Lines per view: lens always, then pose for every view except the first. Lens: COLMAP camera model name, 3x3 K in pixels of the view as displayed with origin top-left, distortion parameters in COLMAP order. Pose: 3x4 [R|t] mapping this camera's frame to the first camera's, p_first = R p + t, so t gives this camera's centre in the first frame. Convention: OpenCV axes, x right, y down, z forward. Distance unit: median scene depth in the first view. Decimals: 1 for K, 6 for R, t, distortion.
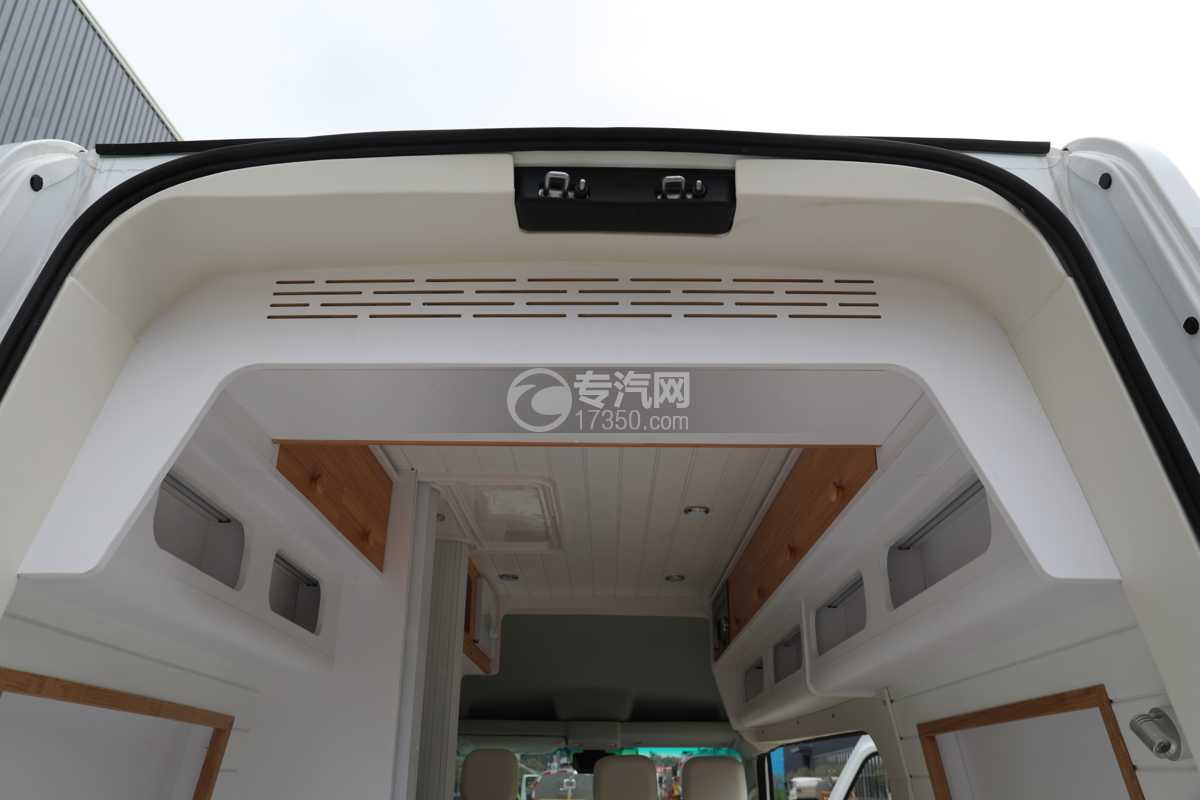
lens RADIAL K [[898.0, 0, 600.0], [0, 898.0, 400.0], [0, 0, 1]] dist [-0.036064, 0.004580]
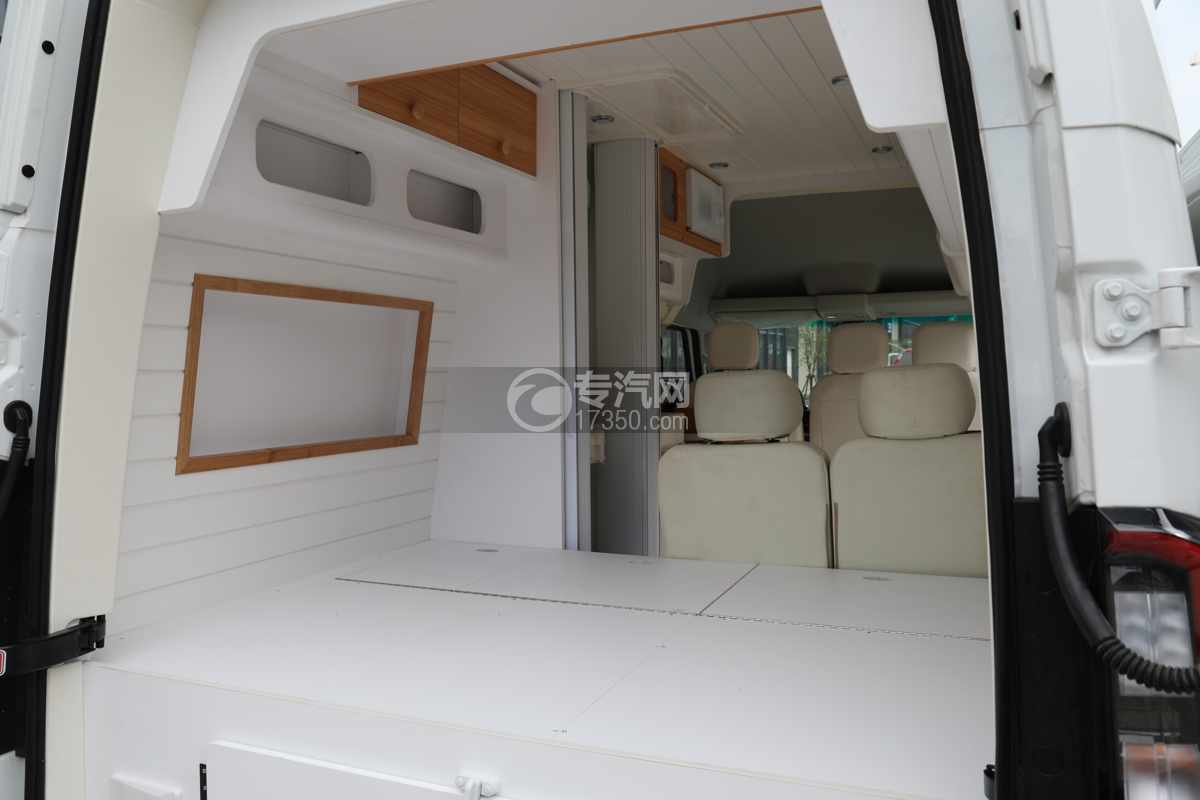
lens RADIAL K [[898.0, 0, 600.0], [0, 898.0, 400.0], [0, 0, 1]] dist [-0.036064, 0.004580]
pose [[0.931715, -0.011527, -0.363008, 0.251737], [0.167613, 0.900340, 0.401613, 0.002092], [0.322201, -0.435034, 0.840793, -0.069158]]
